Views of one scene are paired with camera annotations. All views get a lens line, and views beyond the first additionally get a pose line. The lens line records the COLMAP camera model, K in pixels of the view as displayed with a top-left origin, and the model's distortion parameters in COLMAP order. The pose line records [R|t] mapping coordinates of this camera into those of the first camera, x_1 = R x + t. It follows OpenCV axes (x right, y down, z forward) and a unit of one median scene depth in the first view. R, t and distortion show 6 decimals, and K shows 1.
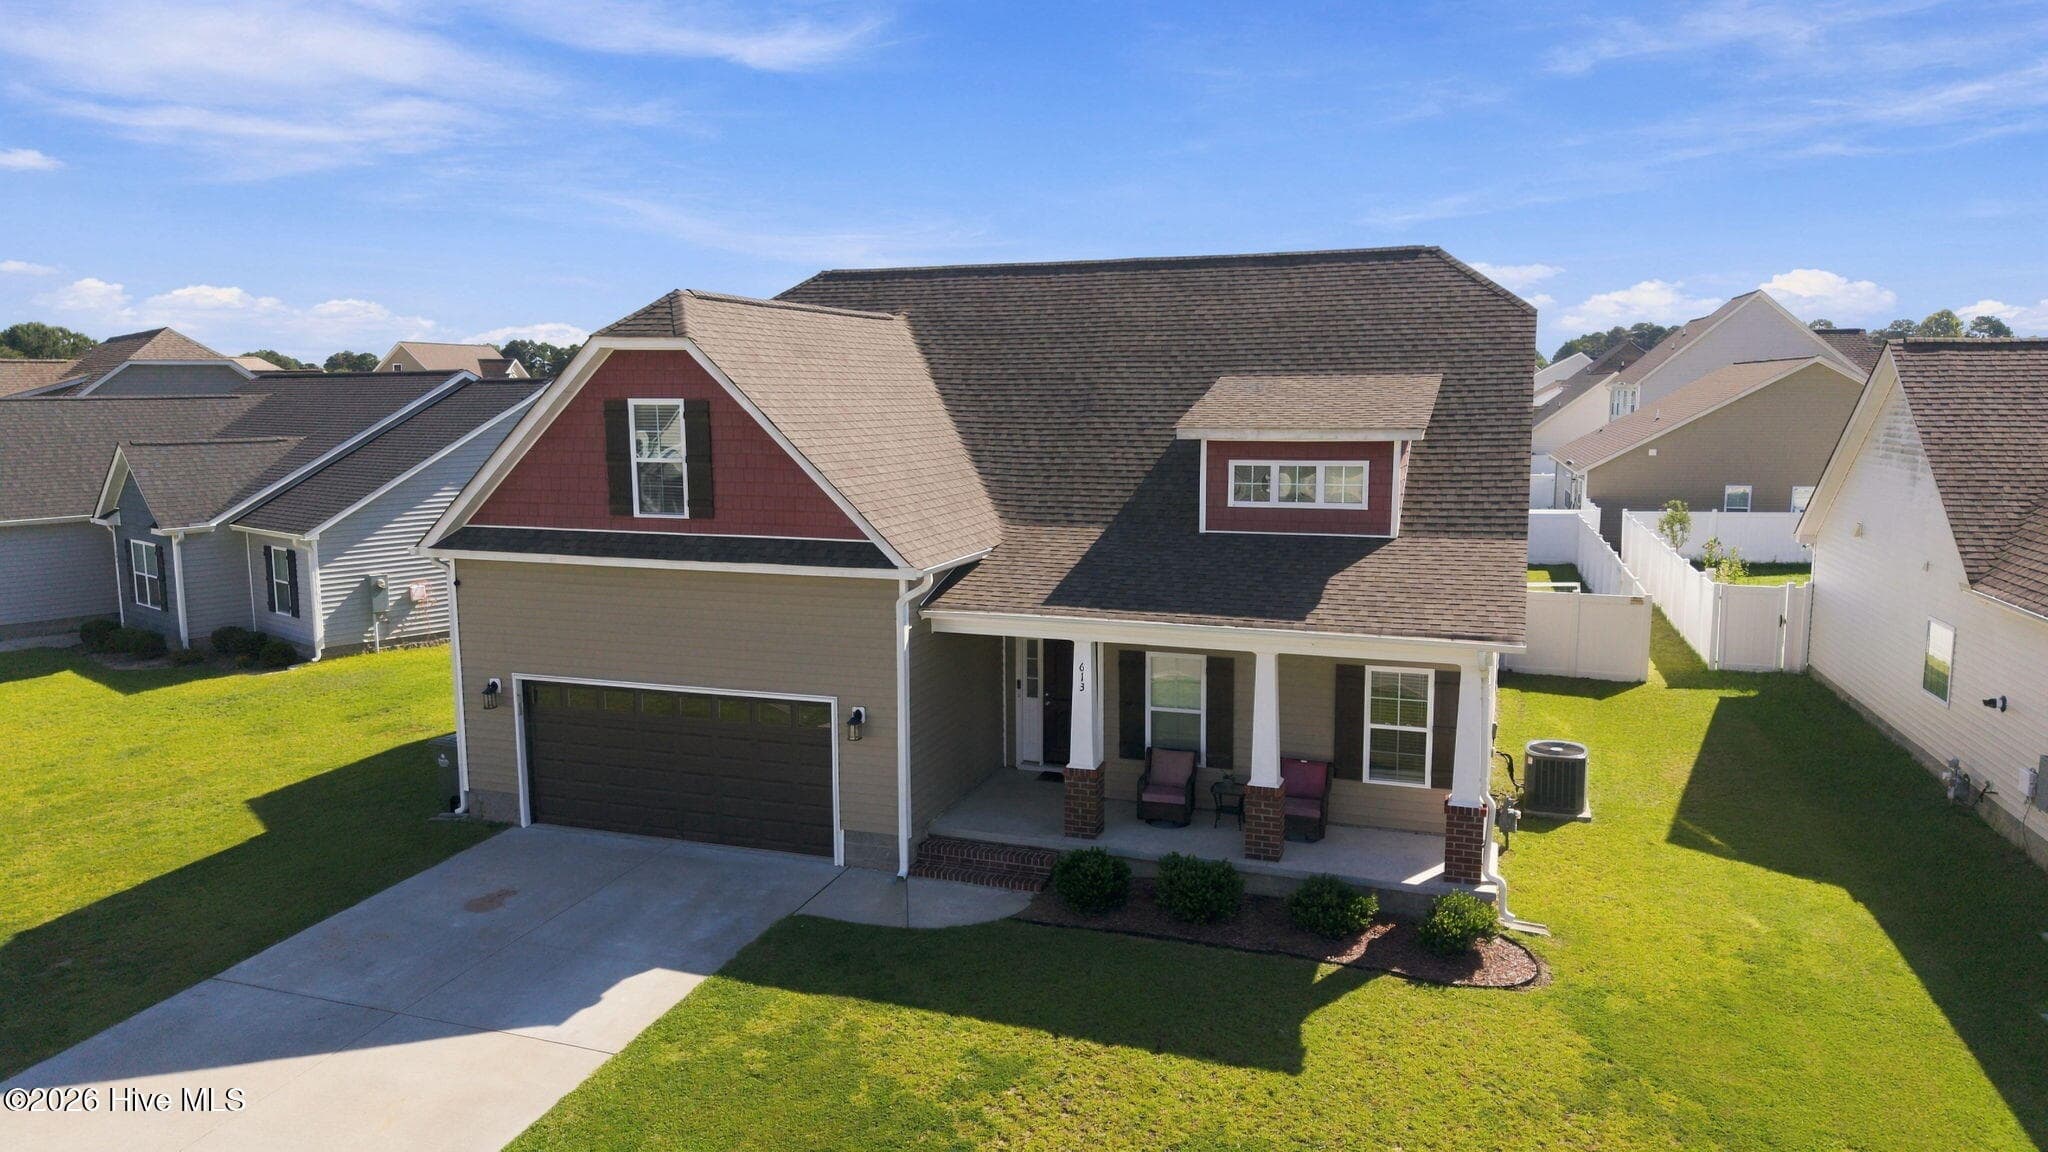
lens RADIAL K [[1365.7, 0, 1021.1], [0, 1365.7, 589.2], [0, 0, 1]] dist [0.016372, -0.009820]
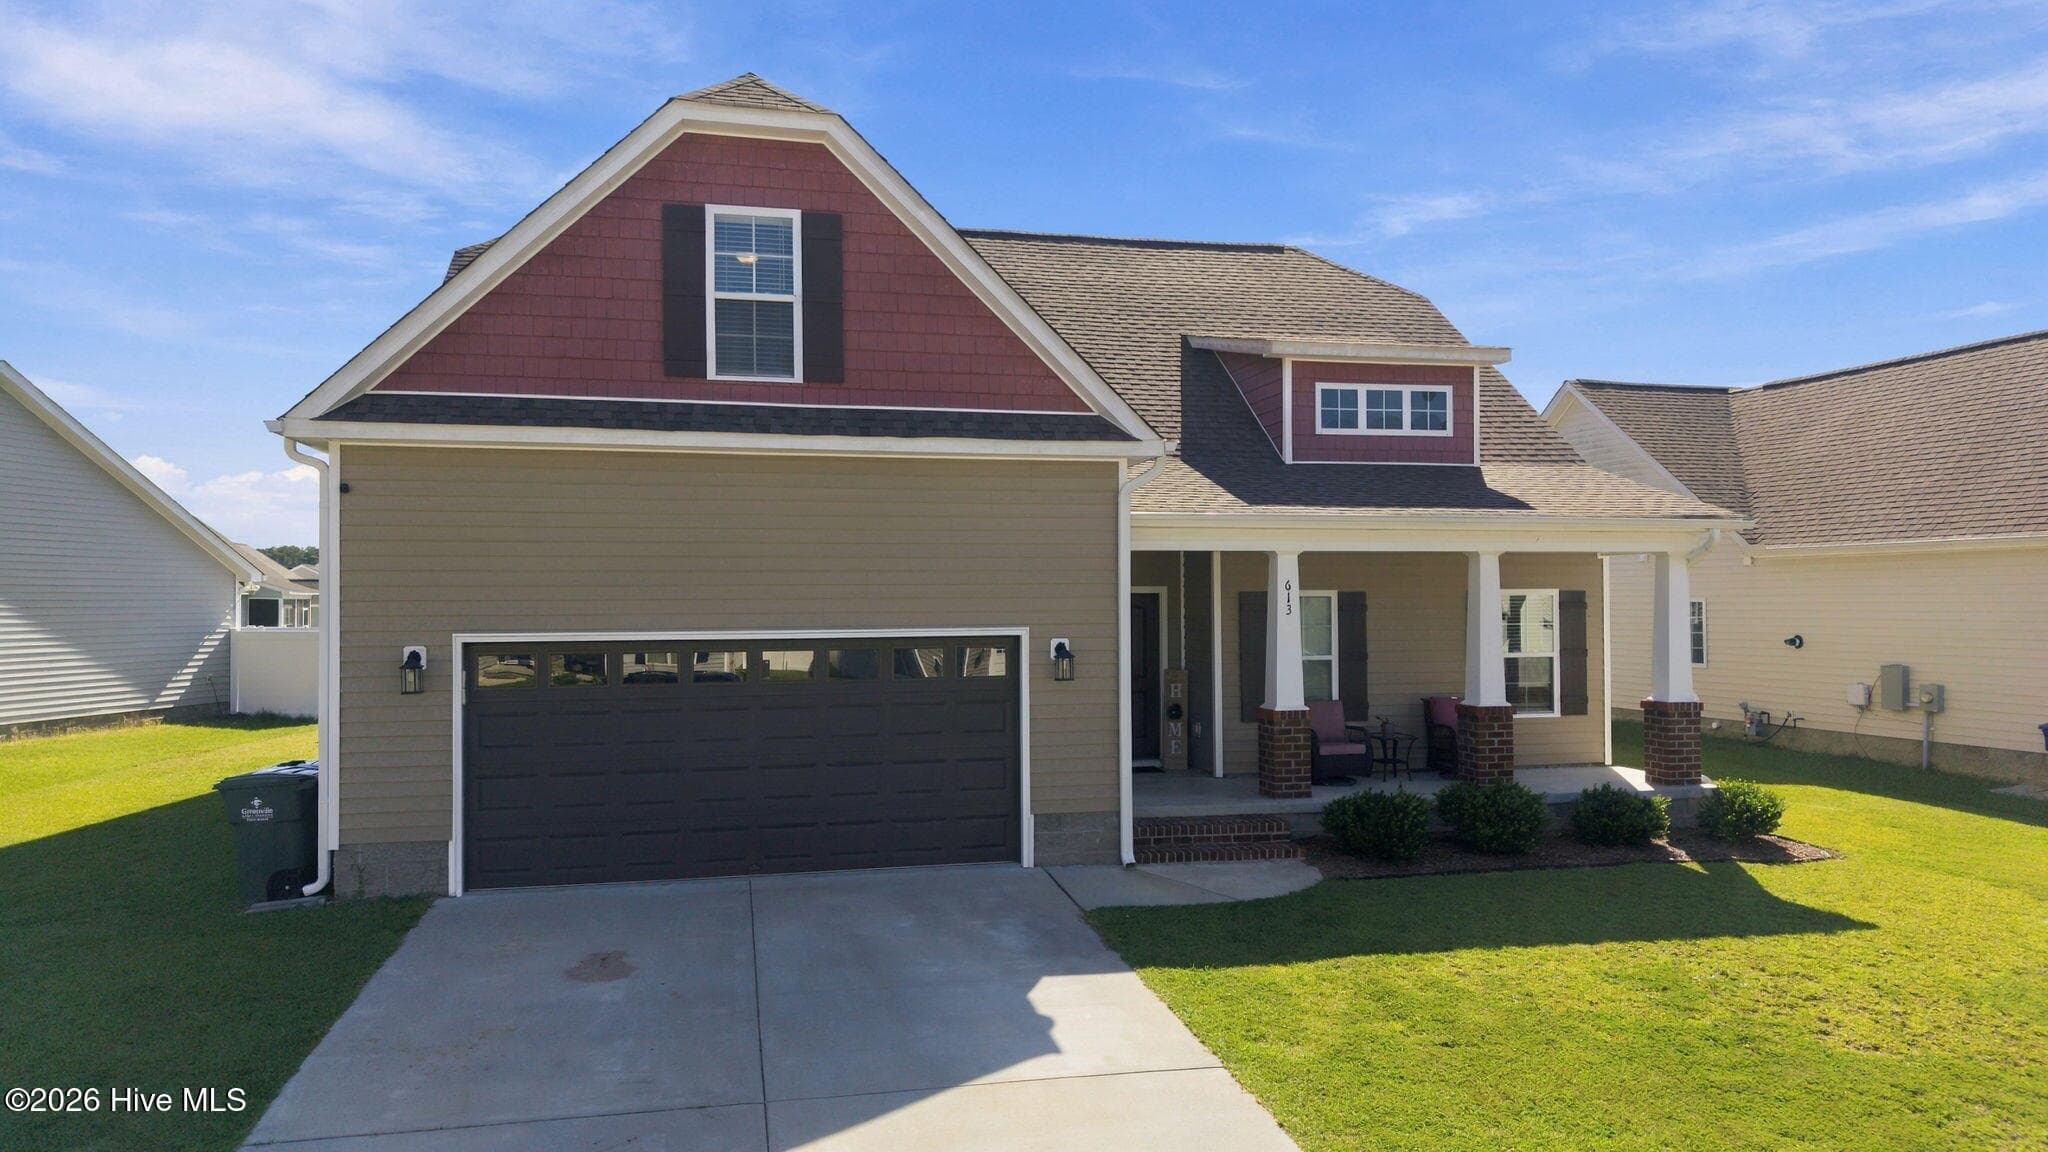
lens RADIAL K [[1365.7, 0, 1023.5], [0, 1365.7, 587.9], [0, 0, 1]] dist [0.016372, -0.009820]
pose [[0.846021, 0.005190, 0.533124, -0.518814], [0.078023, 0.987982, -0.133434, 0.153009], [-0.527409, 0.154484, 0.835449, 0.381083]]
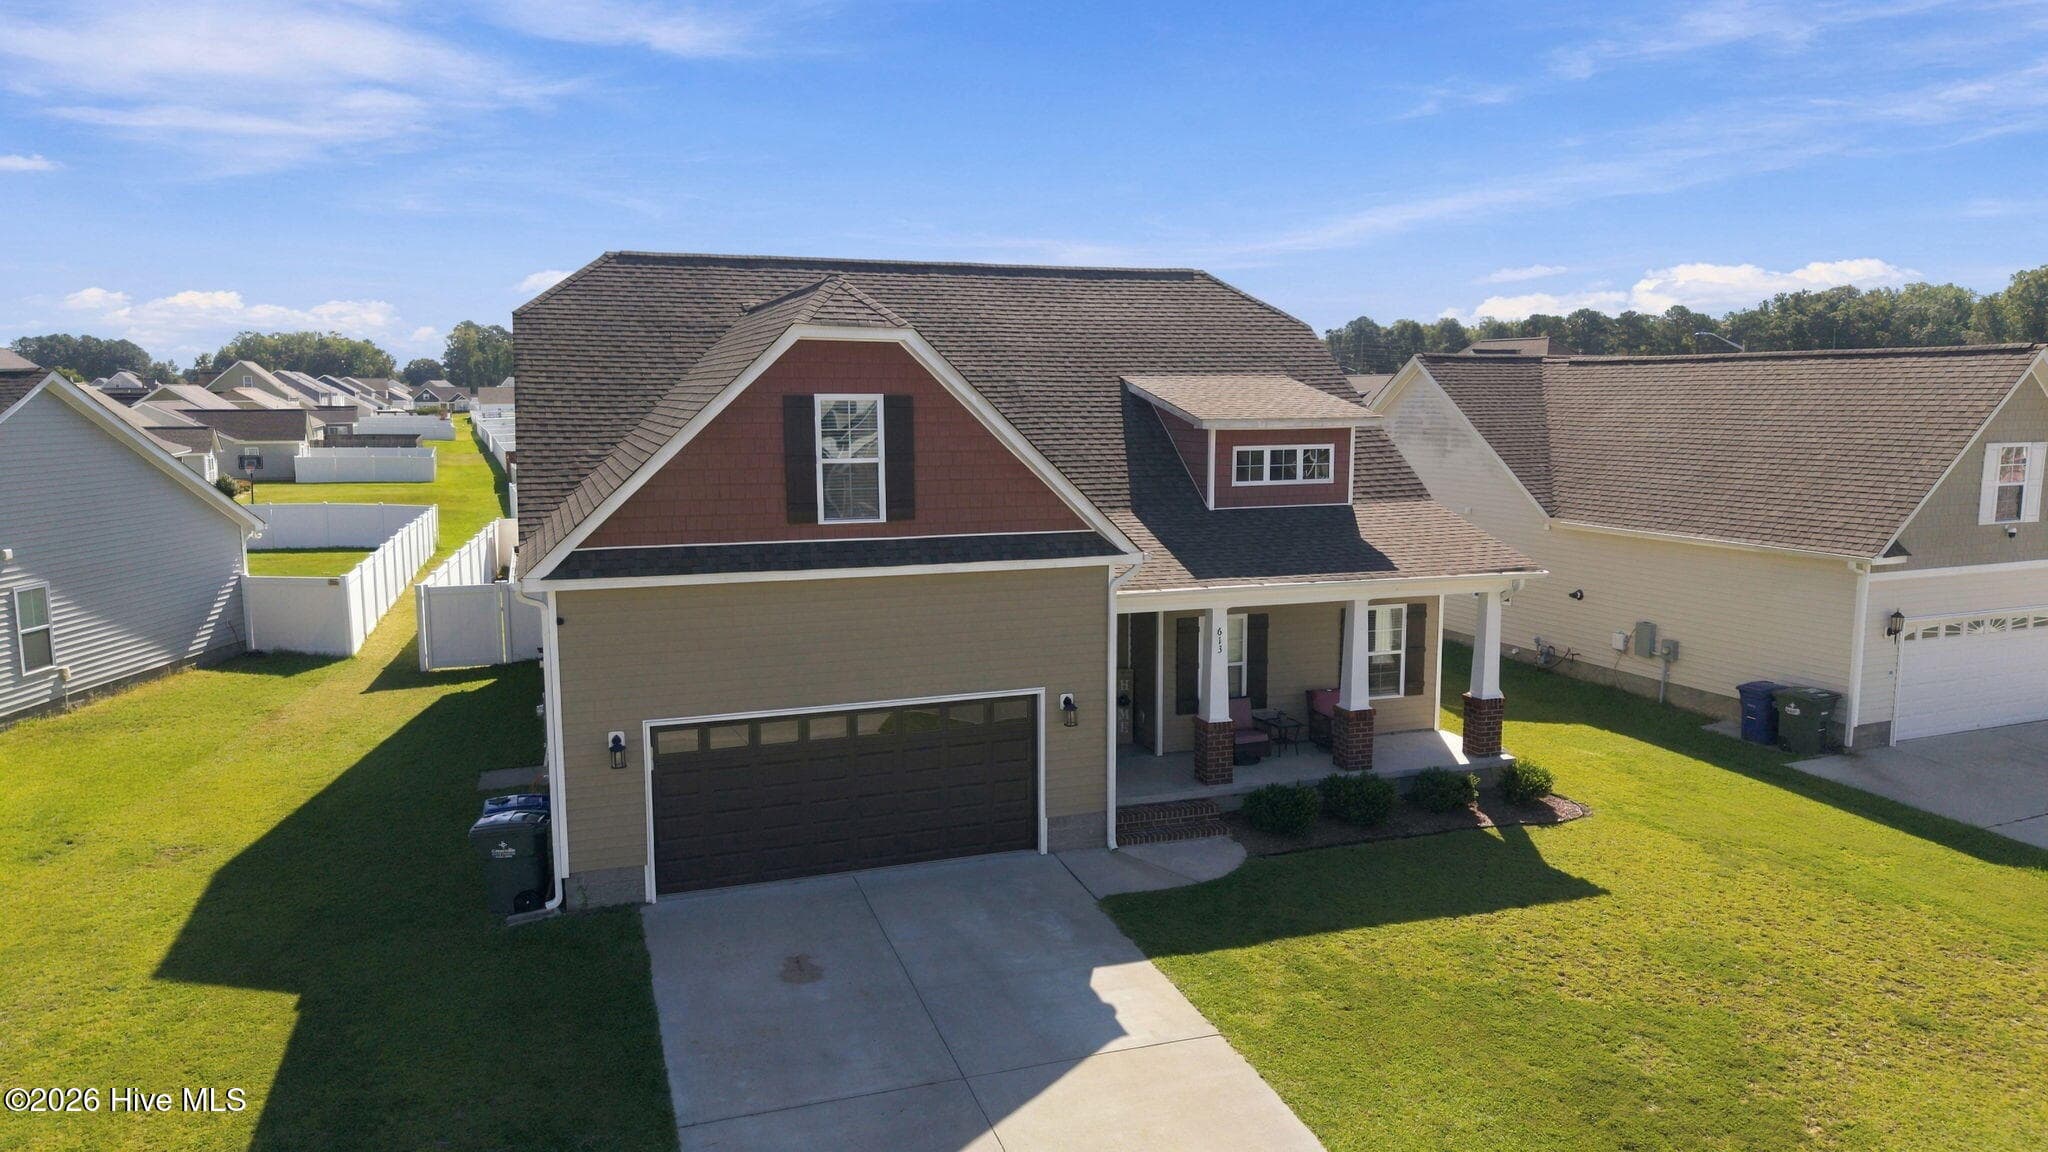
lens RADIAL K [[1365.7, 0, 1025.3], [0, 1365.7, 573.1], [0, 0, 1]] dist [0.016372, -0.009820]
pose [[0.776365, -0.081165, 0.625036, -0.760248], [0.089446, 0.995825, 0.018213, -0.024956], [-0.623905, 0.041767, 0.780383, 0.211272]]
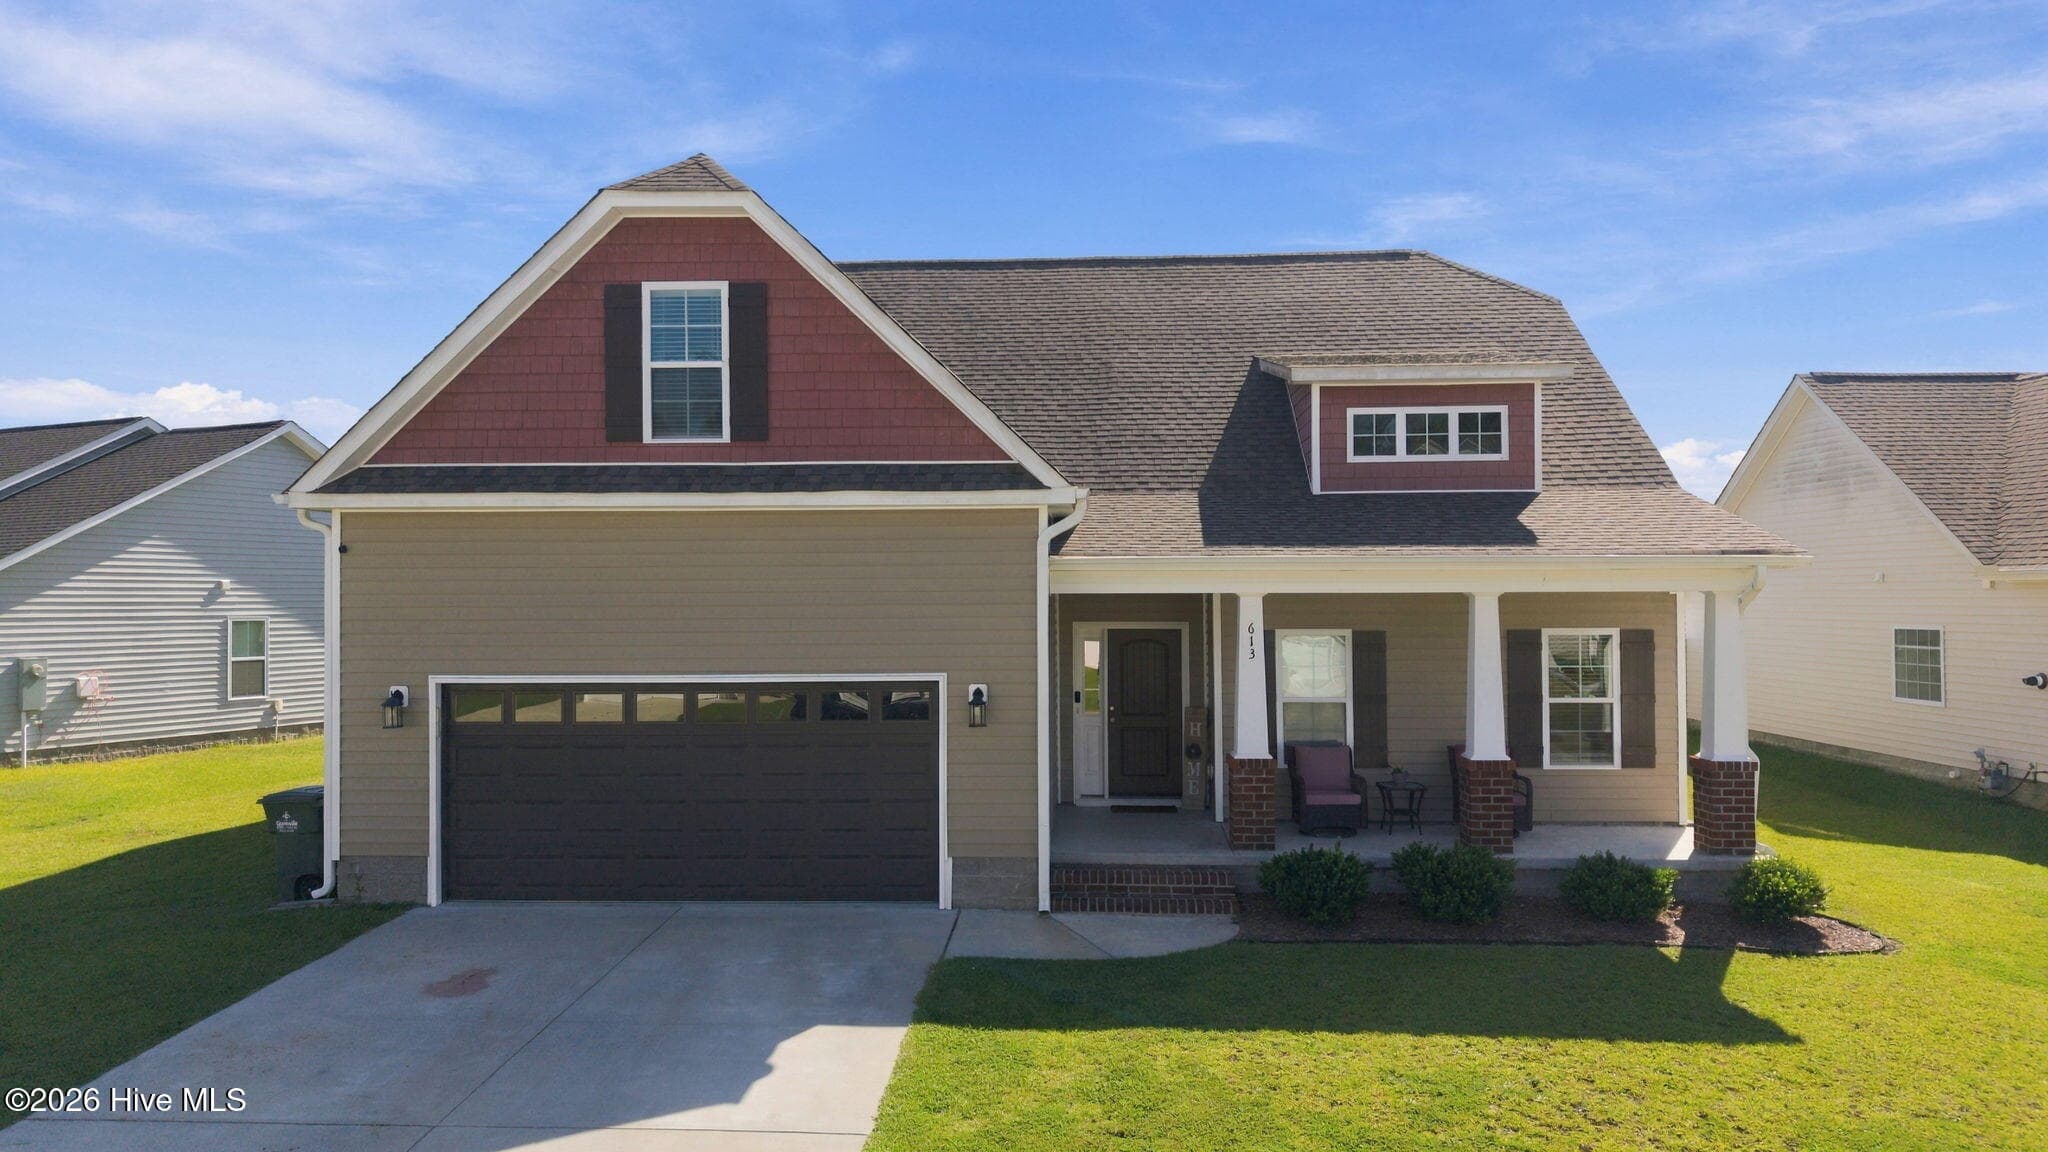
lens RADIAL K [[1365.7, 0, 1022.9], [0, 1365.7, 589.8], [0, 0, 1]] dist [0.016372, -0.009820]
pose [[0.958129, 0.001815, 0.286330, -0.303878], [0.041736, 0.988415, -0.145921, 0.142190], [-0.283278, 0.151762, 0.946954, 0.269983]]
